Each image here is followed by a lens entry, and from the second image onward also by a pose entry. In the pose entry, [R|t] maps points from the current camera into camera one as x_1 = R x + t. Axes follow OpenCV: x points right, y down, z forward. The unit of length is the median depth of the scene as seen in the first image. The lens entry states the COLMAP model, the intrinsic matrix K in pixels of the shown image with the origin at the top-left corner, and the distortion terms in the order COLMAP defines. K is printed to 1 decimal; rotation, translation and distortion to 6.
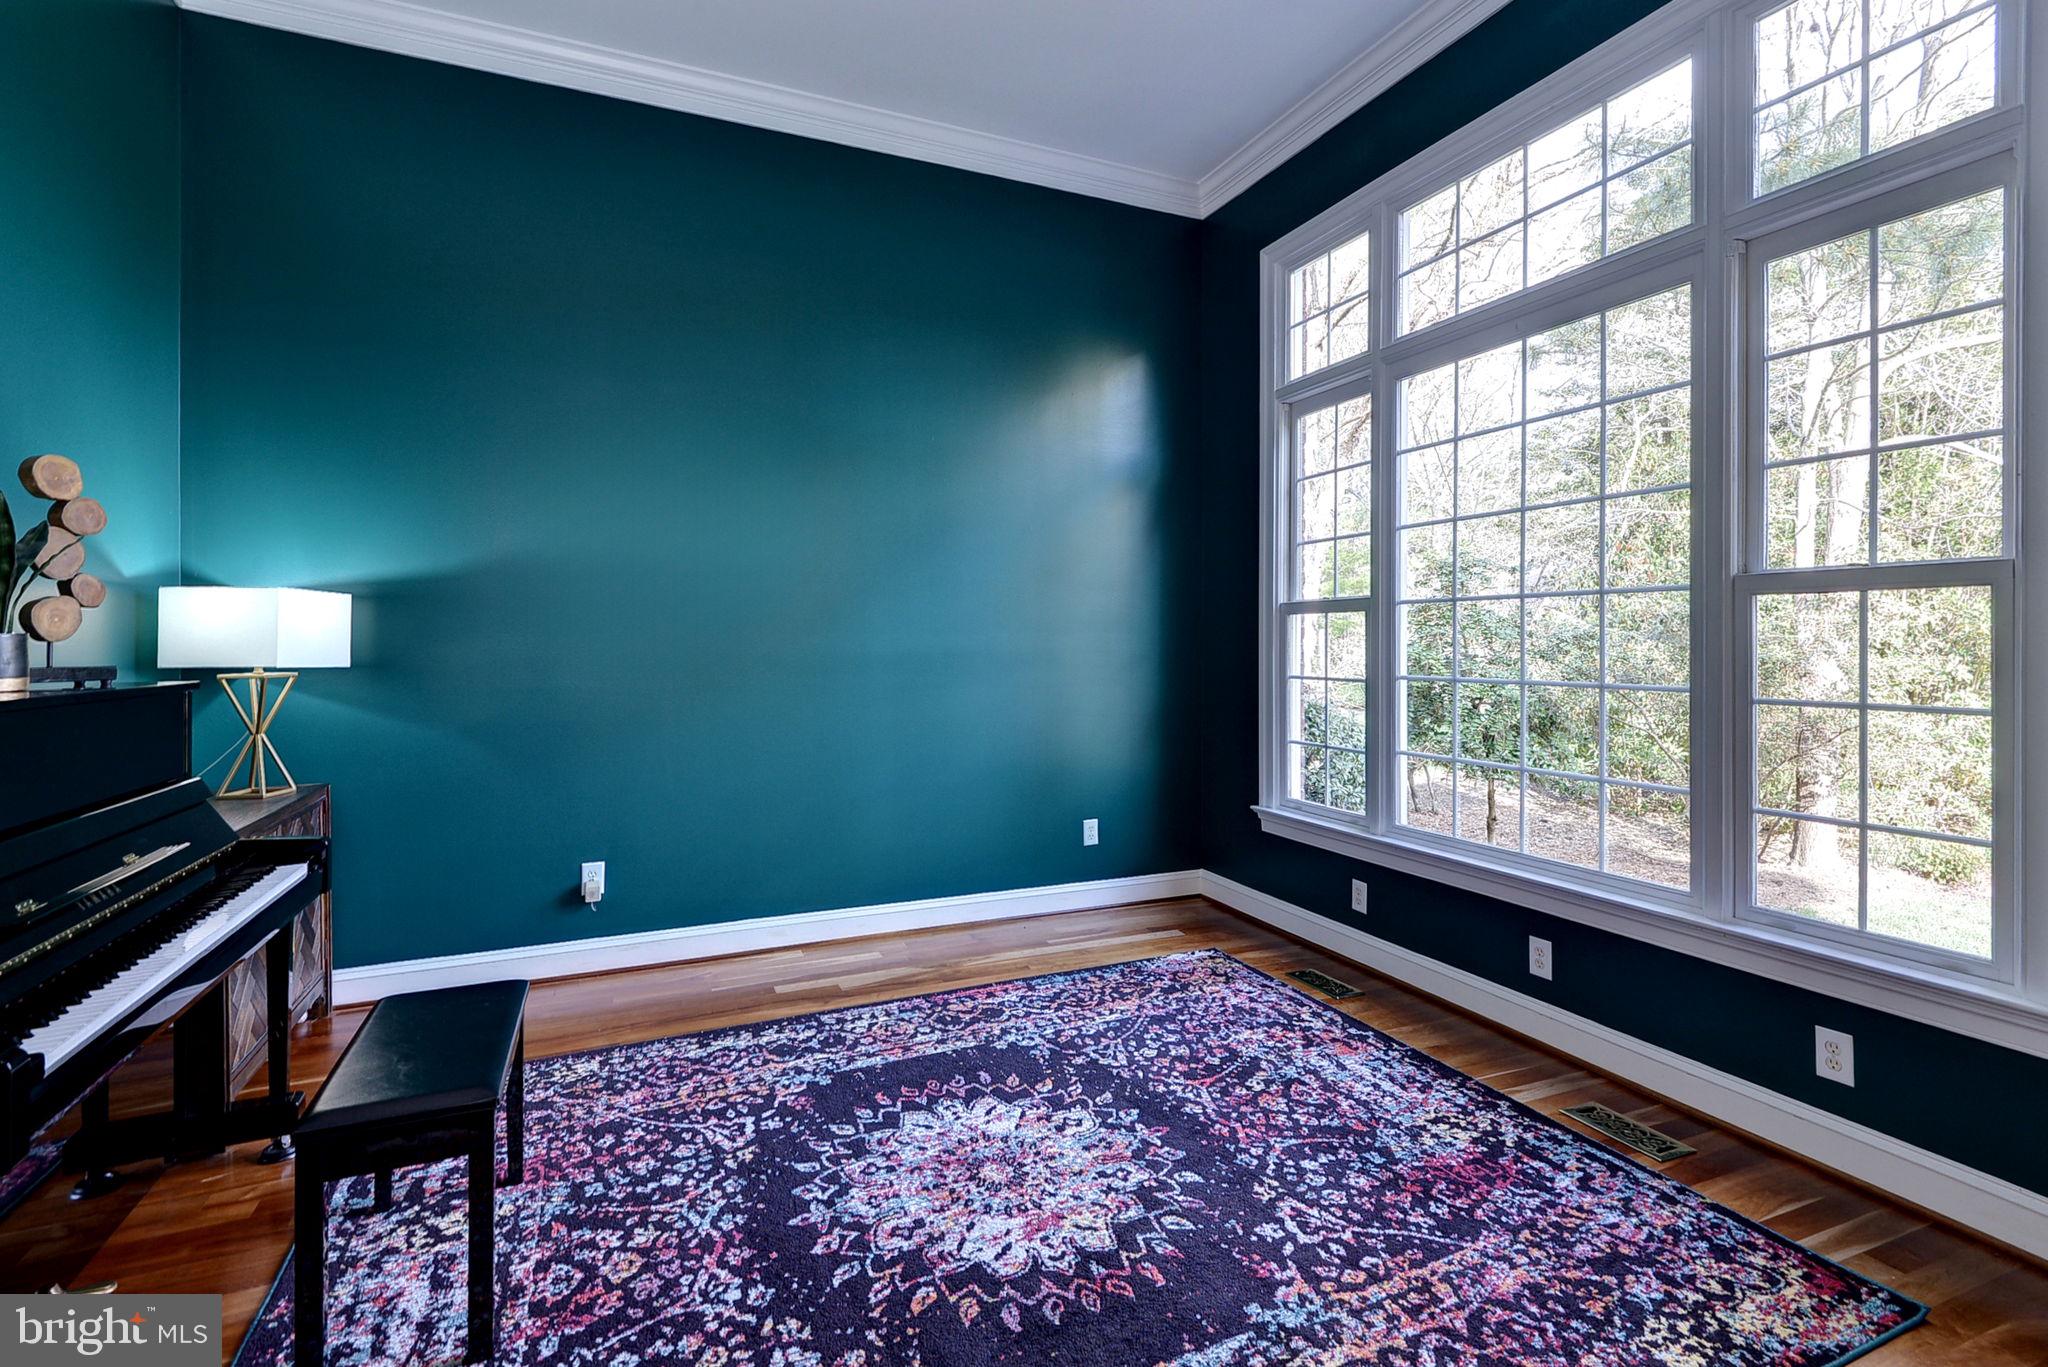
lens RADIAL K [[947.9, 0, 1021.0], [0, 947.9, 649.7], [0, 0, 1]] dist [0.020841, -0.011926]
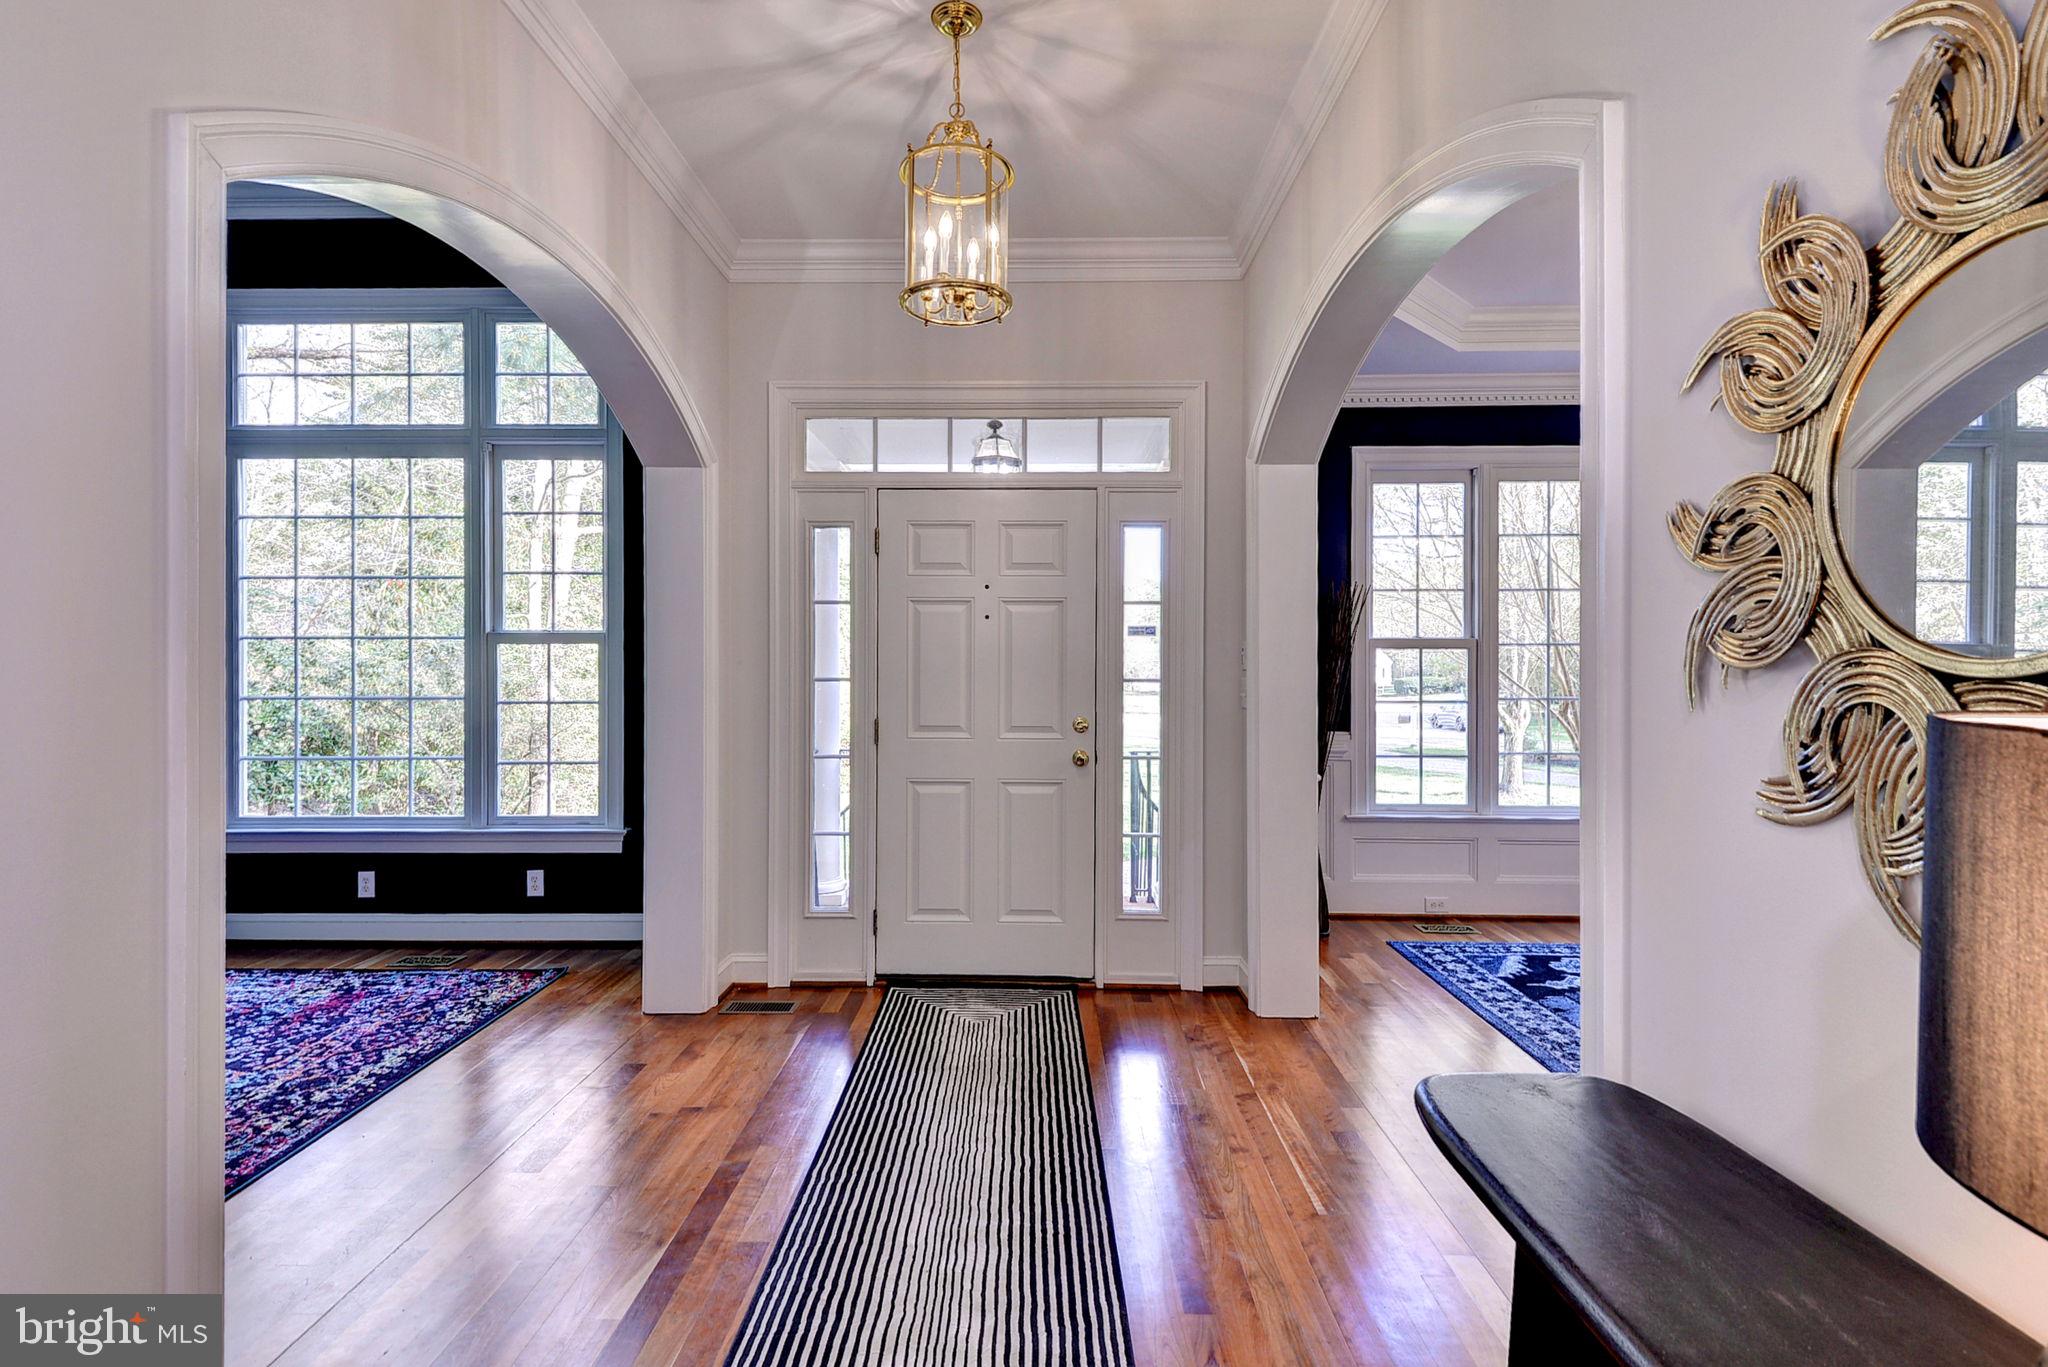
lens RADIAL K [[947.9, 0, 1021.0], [0, 947.9, 649.7], [0, 0, 1]] dist [0.020841, -0.011926]
pose [[0.404712, 0.013918, 0.914338, -0.521686], [0.011903, 0.999719, -0.020487, 0.003939], [-0.914367, 0.019175, 0.404433, -0.687799]]
